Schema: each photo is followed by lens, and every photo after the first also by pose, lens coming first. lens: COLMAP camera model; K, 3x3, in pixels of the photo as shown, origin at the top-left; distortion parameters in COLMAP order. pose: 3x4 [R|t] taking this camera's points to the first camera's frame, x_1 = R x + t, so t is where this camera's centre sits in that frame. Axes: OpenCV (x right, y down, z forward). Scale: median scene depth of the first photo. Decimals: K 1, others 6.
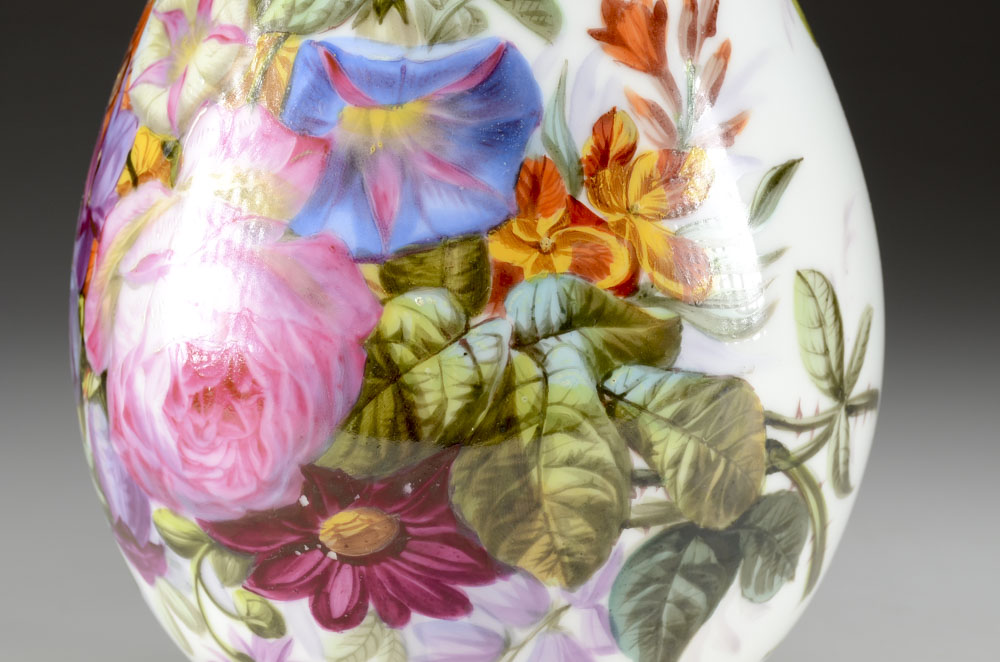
lens RADIAL K [[2192.9, 0, 501.2], [0, 2192.9, 330.5], [0, 0, 1]] dist [-0.025505, 0.000000]
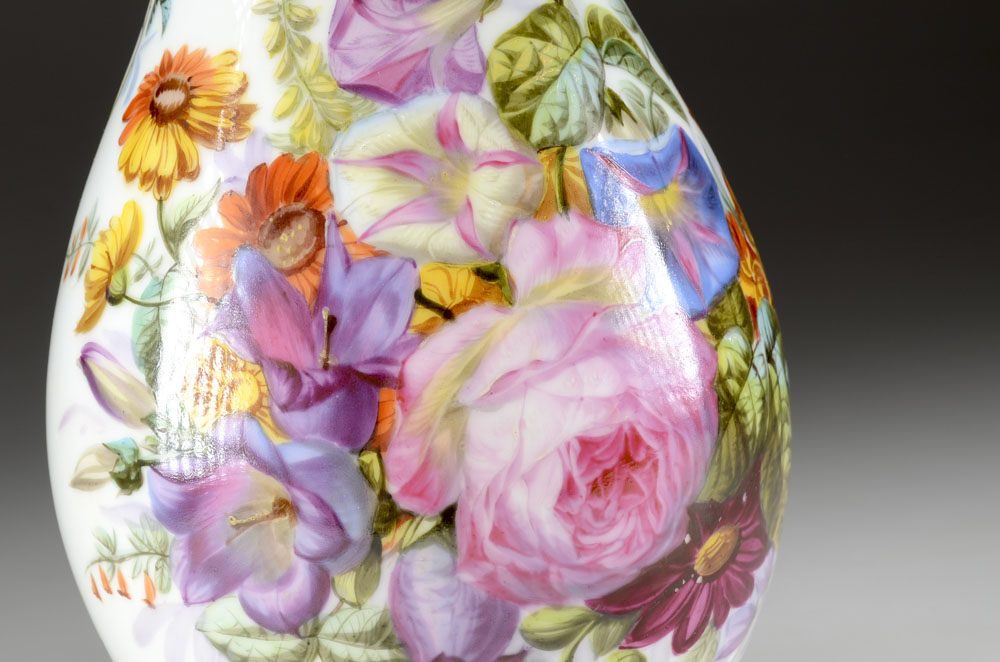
lens RADIAL K [[2192.9, 0, 503.3], [0, 2192.9, 330.3], [0, 0, 1]] dist [-0.025505, 0.000000]
pose [[0.471658, -0.194367, 0.860093, -1.098591], [0.270204, 0.960339, 0.068846, -0.131559], [-0.839362, 0.199928, 0.505470, 0.481685]]
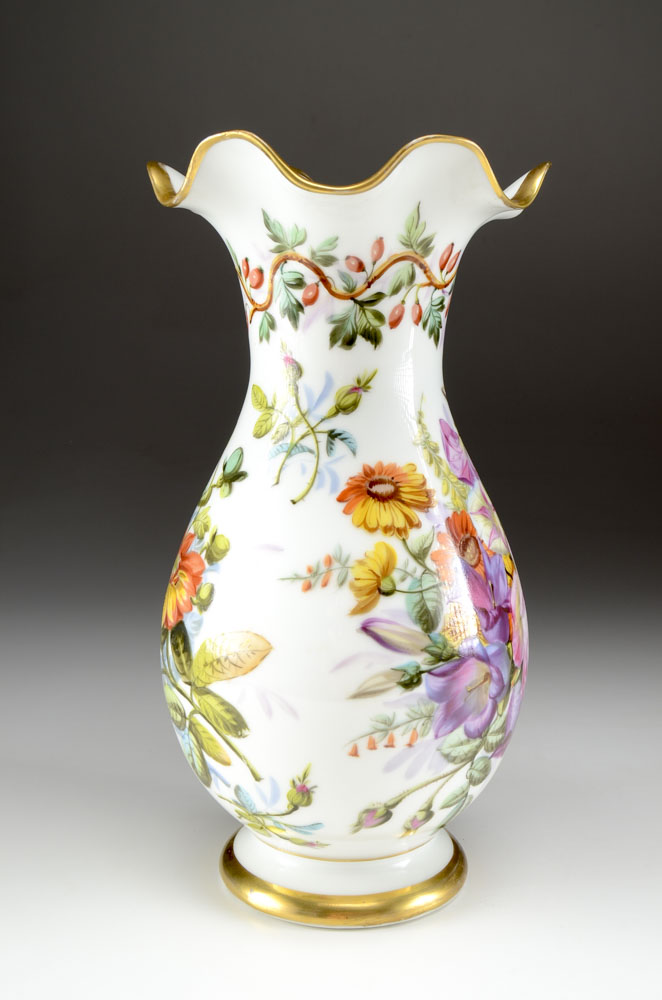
lens RADIAL K [[1202.4, 0, 331.4], [0, 1202.4, 504.2], [0, 0, 1]] dist [-0.061444, 0.000000]
pose [[-0.527308, -0.128424, 0.839913, -1.184490], [0.190104, 0.945621, 0.263936, -0.541028], [-0.828135, 0.298846, -0.474219, 1.829903]]
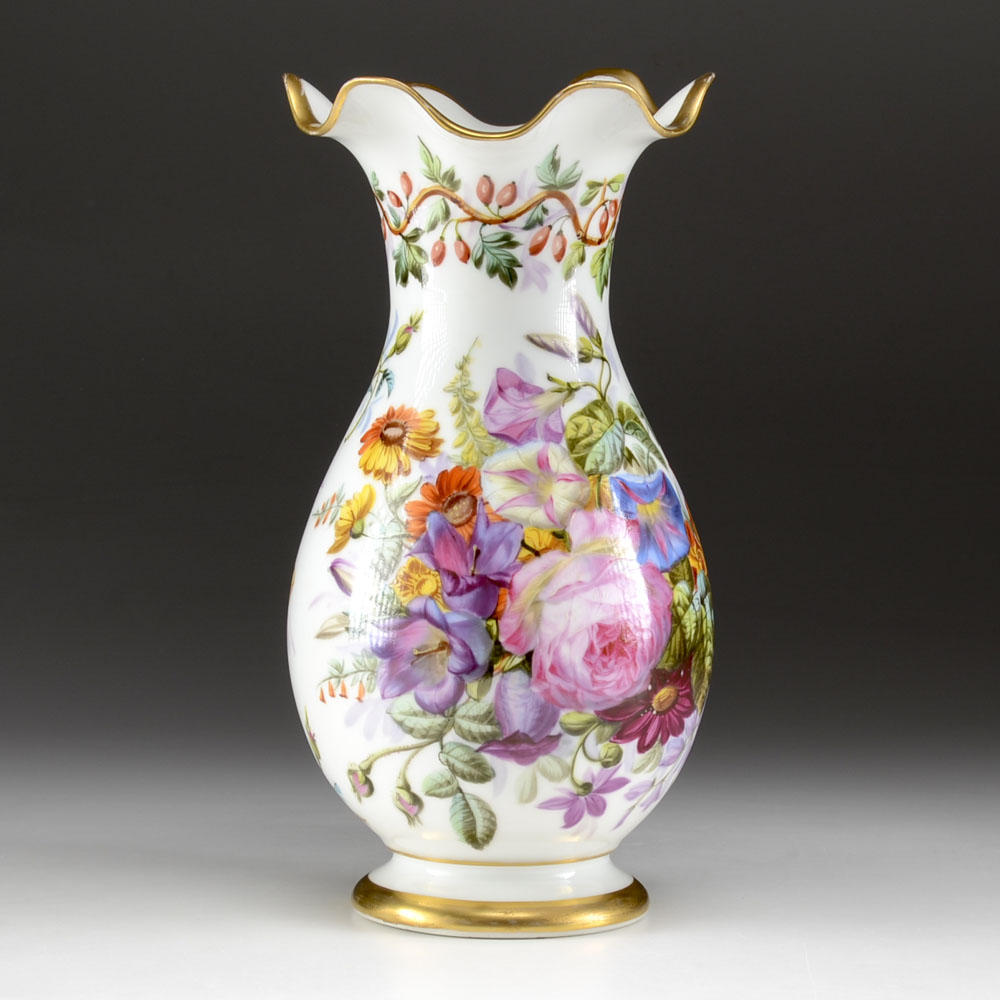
lens RADIAL K [[3945.1, 0, 500.3], [0, 3945.1, 498.2], [0, 0, 1]] dist [0.093872, 0.000000]
pose [[0.448948, -0.066531, 0.891078, -3.597379], [0.188485, 0.981837, -0.021657, -0.048341], [-0.873452, 0.177678, 0.453334, -0.660668]]
